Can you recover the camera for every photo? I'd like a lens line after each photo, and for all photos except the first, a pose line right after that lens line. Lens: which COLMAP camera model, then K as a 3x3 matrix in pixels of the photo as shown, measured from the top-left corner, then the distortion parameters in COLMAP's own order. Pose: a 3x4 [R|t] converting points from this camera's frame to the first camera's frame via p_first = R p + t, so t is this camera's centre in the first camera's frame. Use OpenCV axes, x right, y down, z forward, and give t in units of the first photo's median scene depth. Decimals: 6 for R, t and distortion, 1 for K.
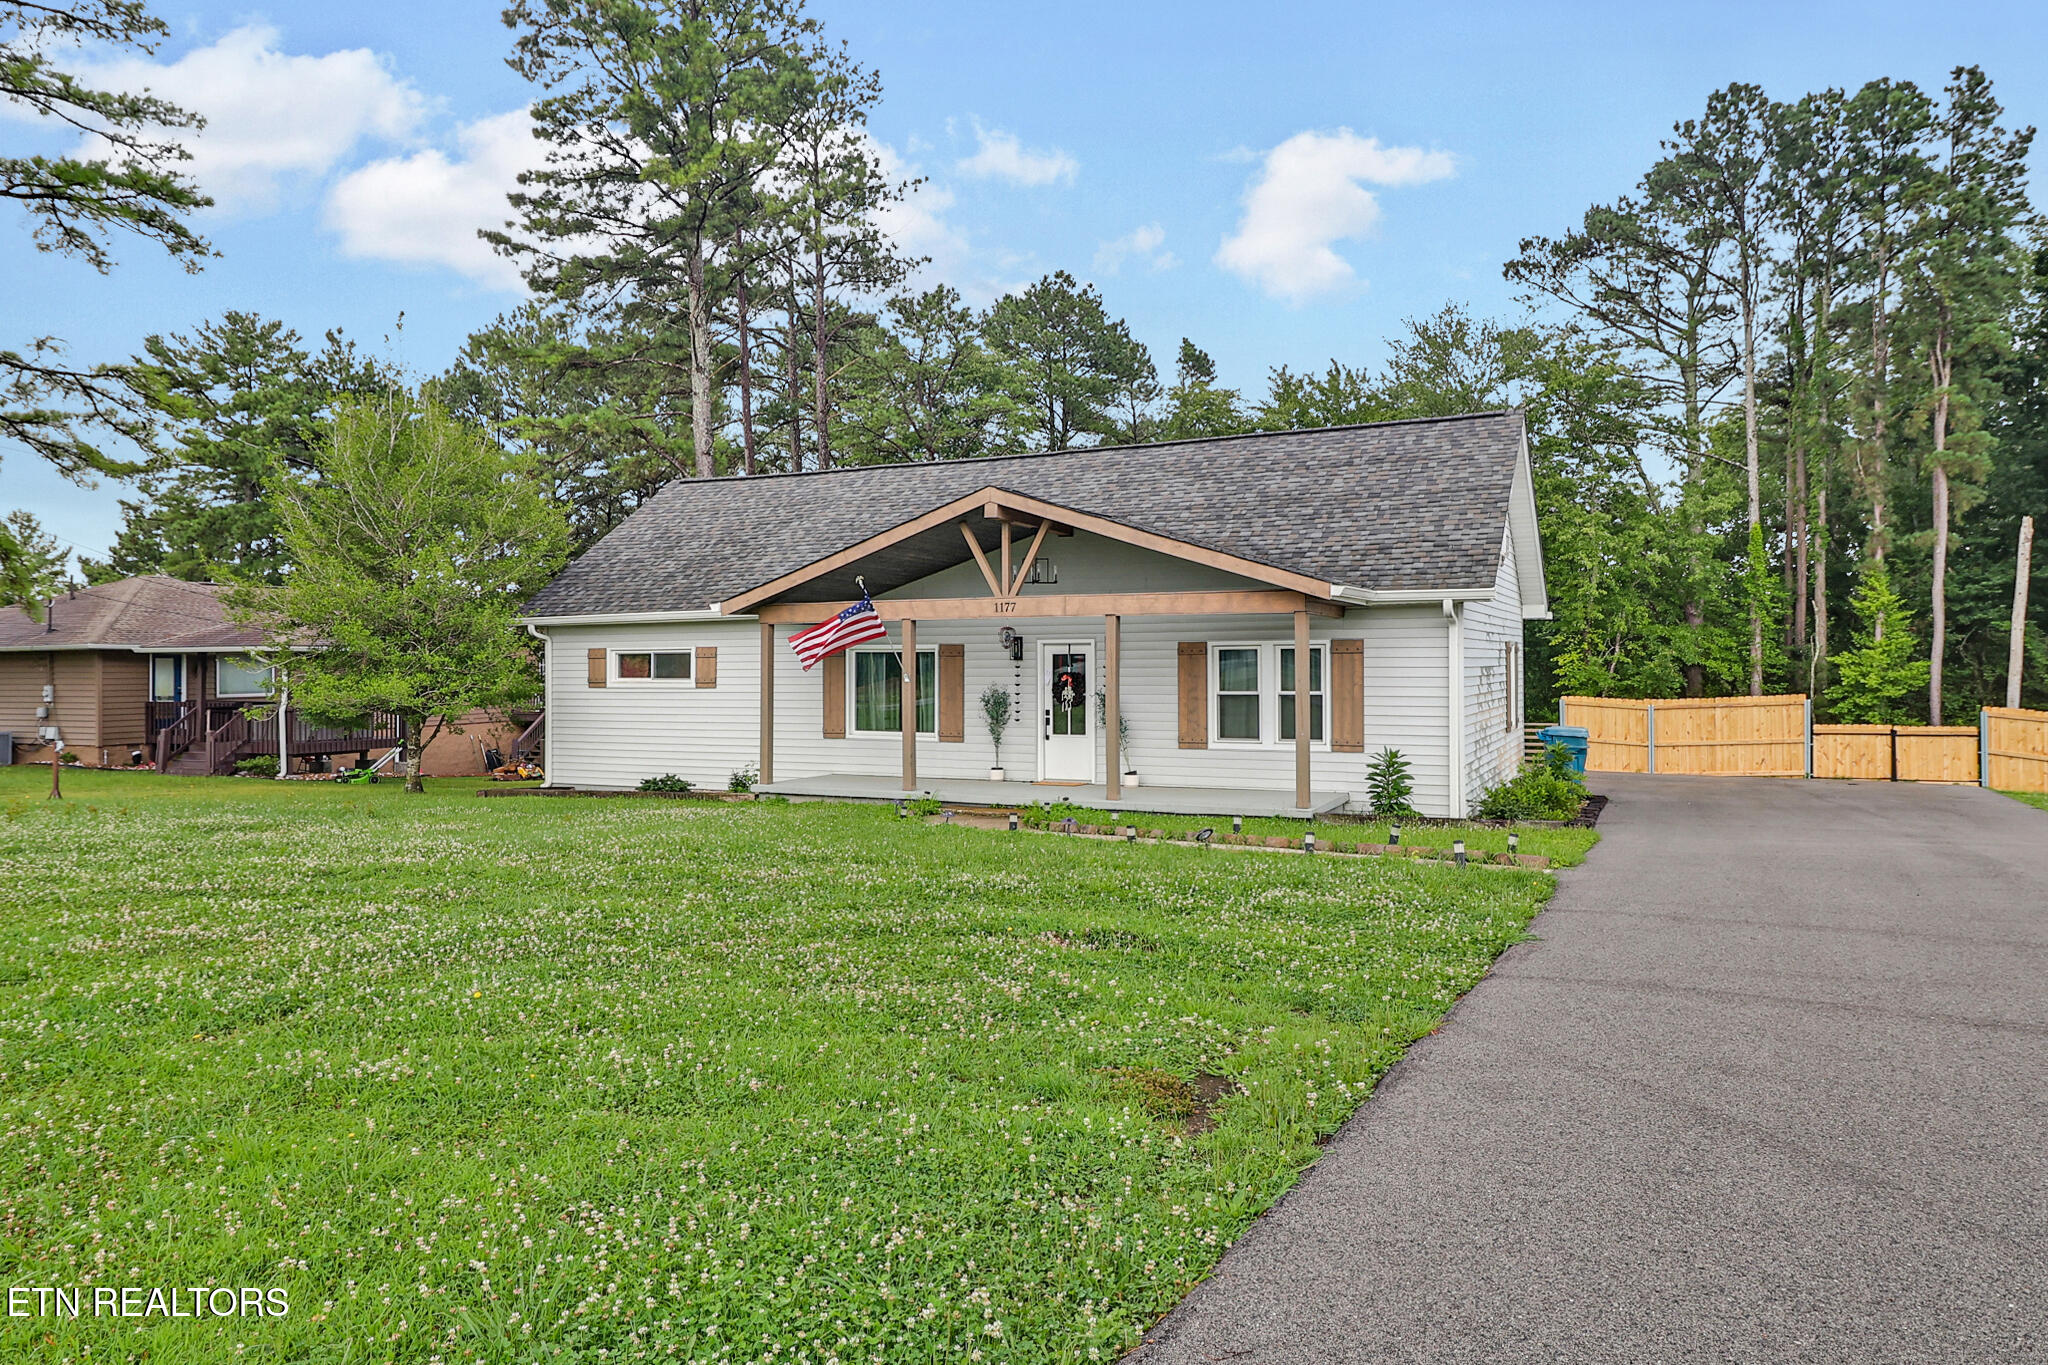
lens RADIAL K [[1409.9, 0, 1023.2], [0, 1409.9, 683.2], [0, 0, 1]] dist [0.004229, 0.001015]
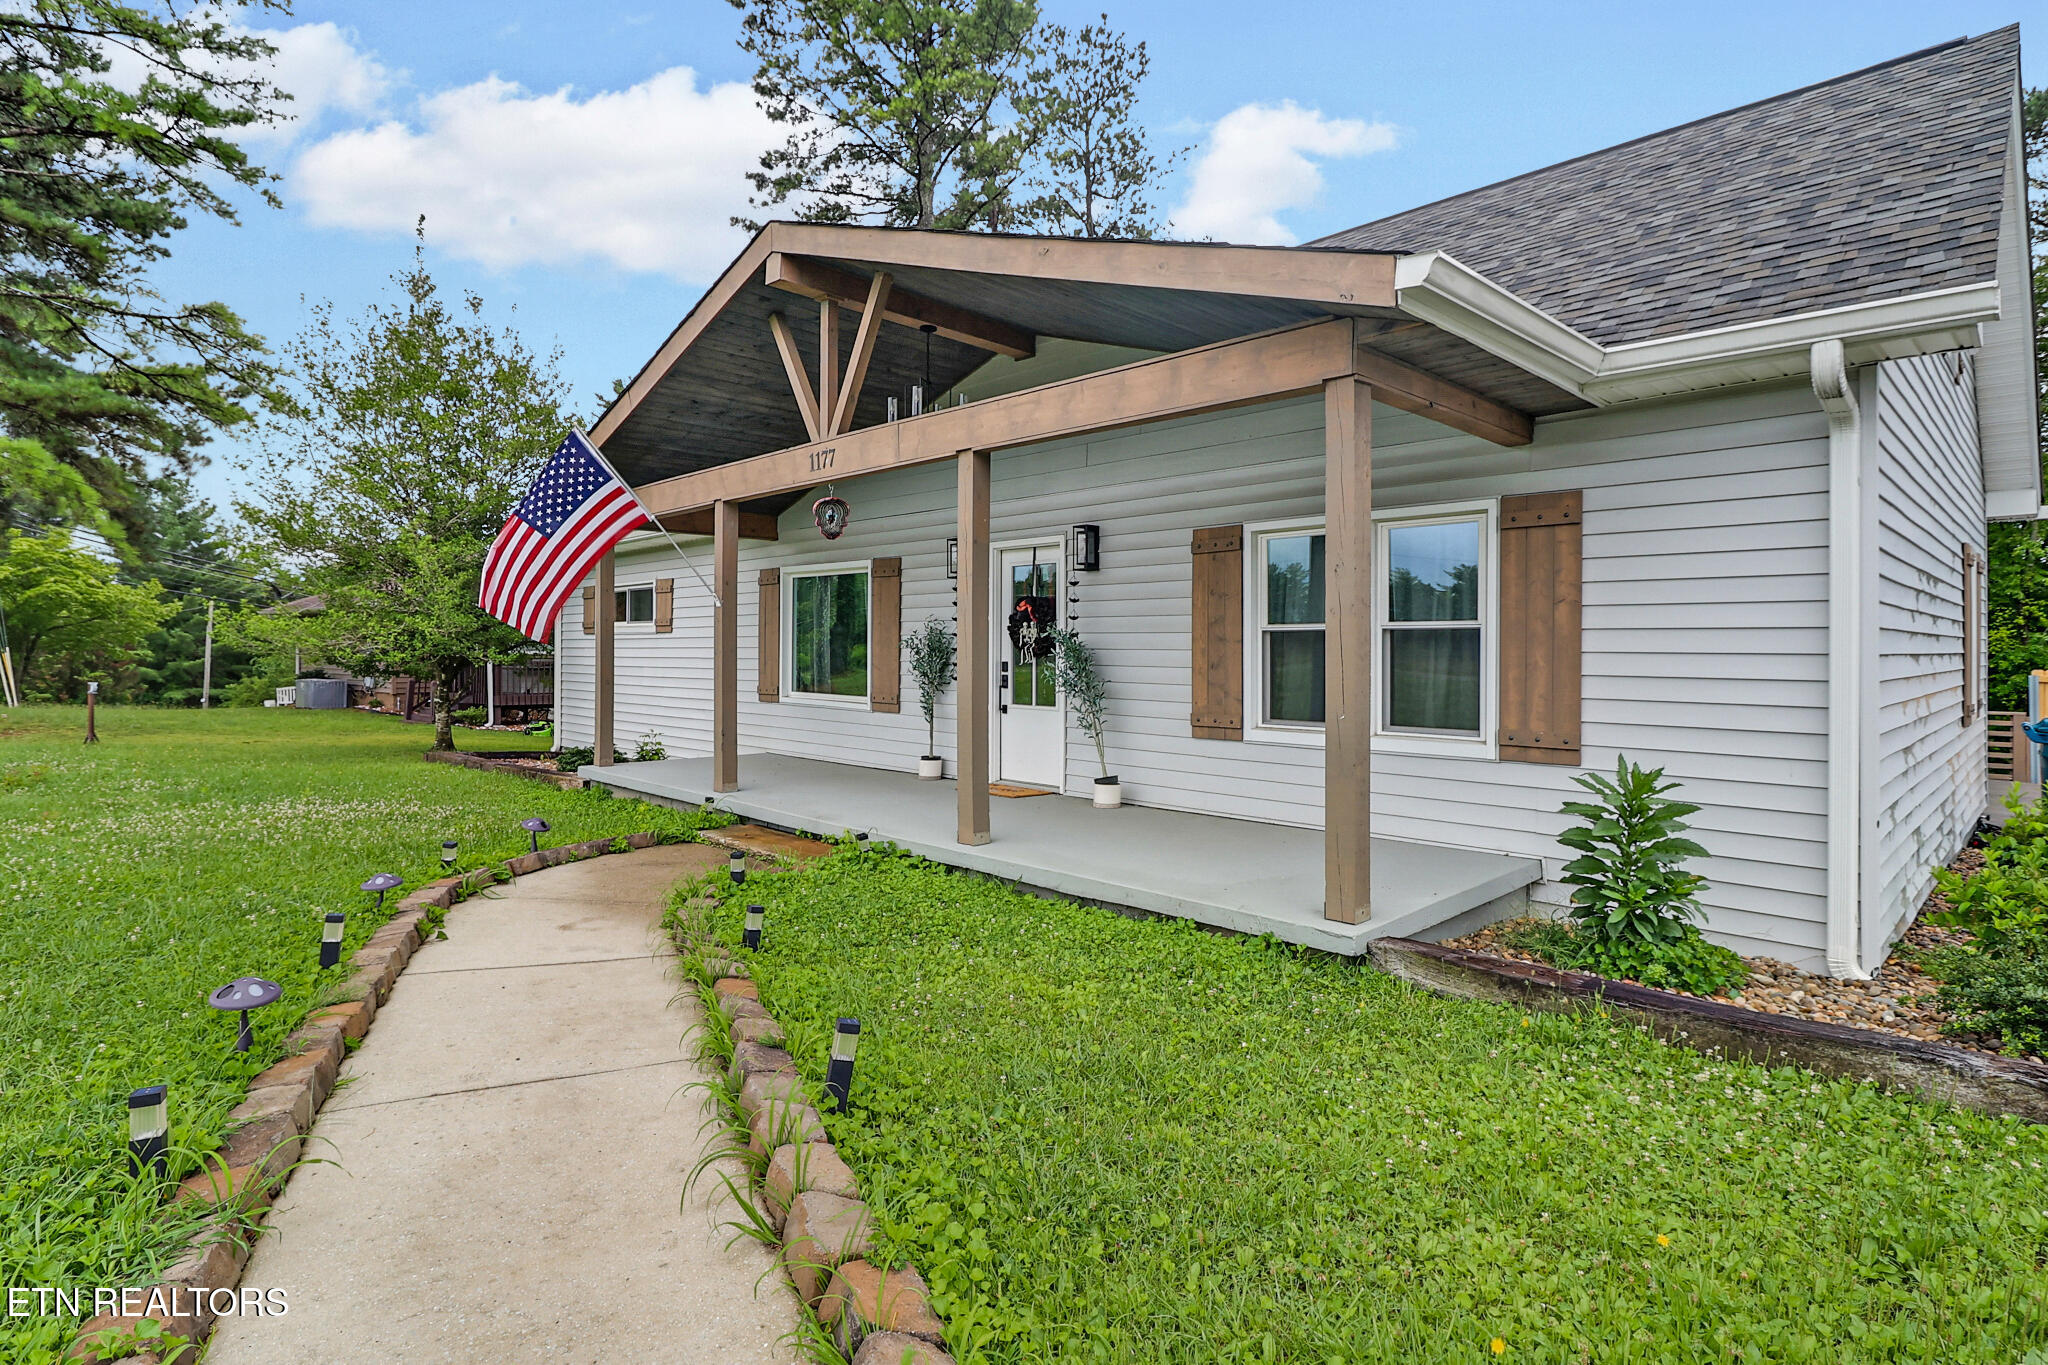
lens RADIAL K [[1052.9, 0, 1025.1], [0, 1052.9, 661.6], [0, 0, 1]] dist [-0.010316, 0.000257]
pose [[0.937166, 0.013292, -0.348629, 0.186226], [-0.015133, 0.999882, -0.002559, 0.020687], [0.348554, 0.007674, 0.937257, 0.622333]]
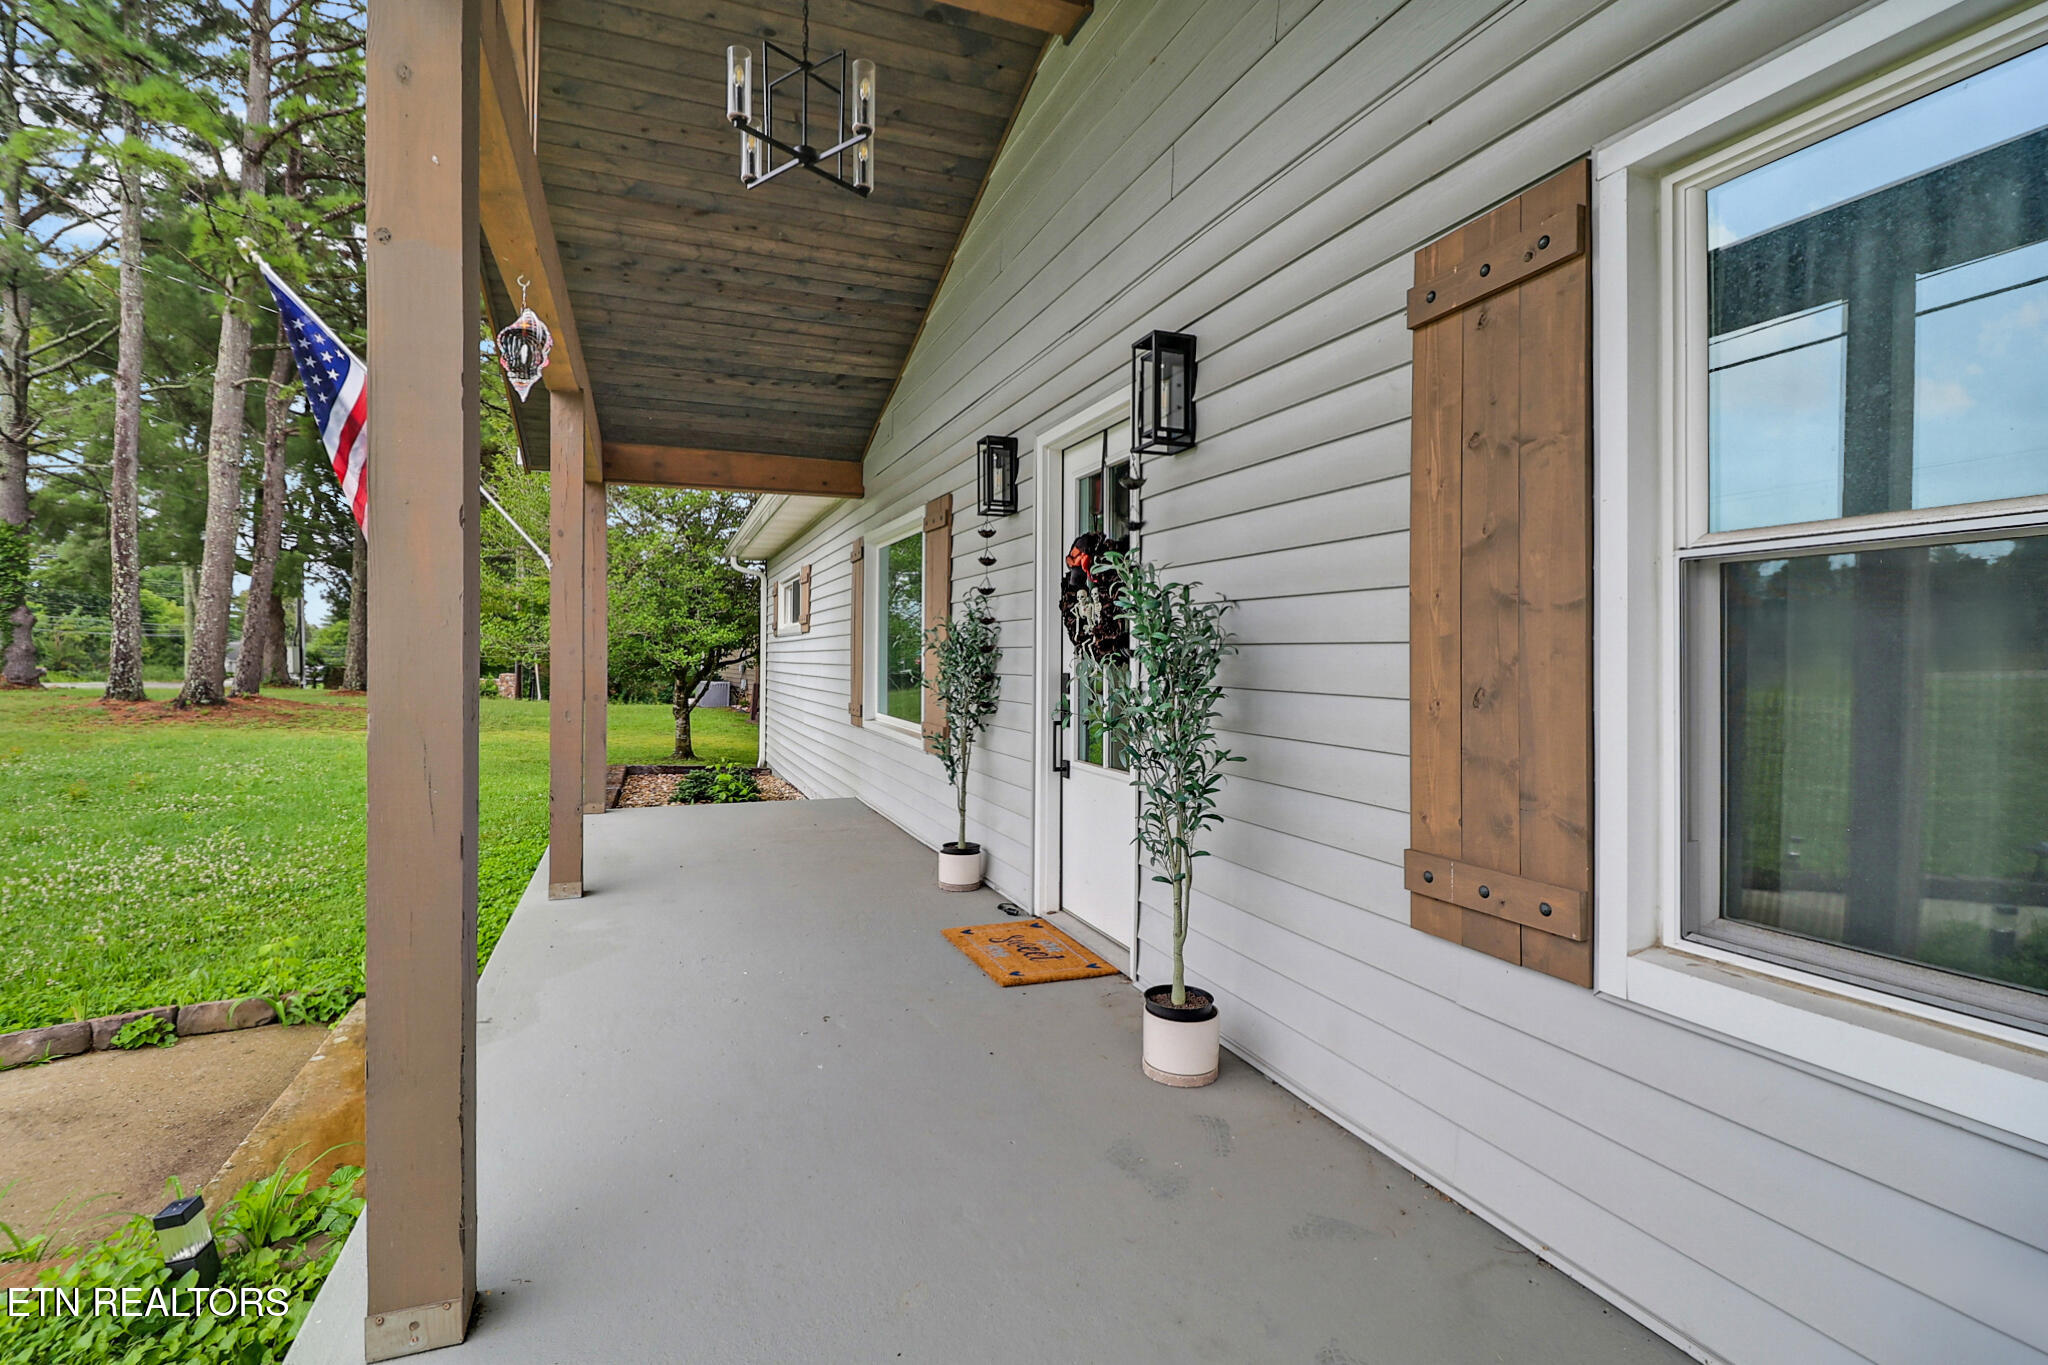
lens RADIAL K [[939.7, 0, 1025.0], [0, 939.7, 667.4], [0, 0, 1]] dist [-0.002884, -0.001480]
pose [[0.728948, 0.013634, -0.684433, 0.150198], [-0.012073, 0.999902, 0.007060, 0.017097], [0.684463, 0.003116, 0.729041, 0.895178]]
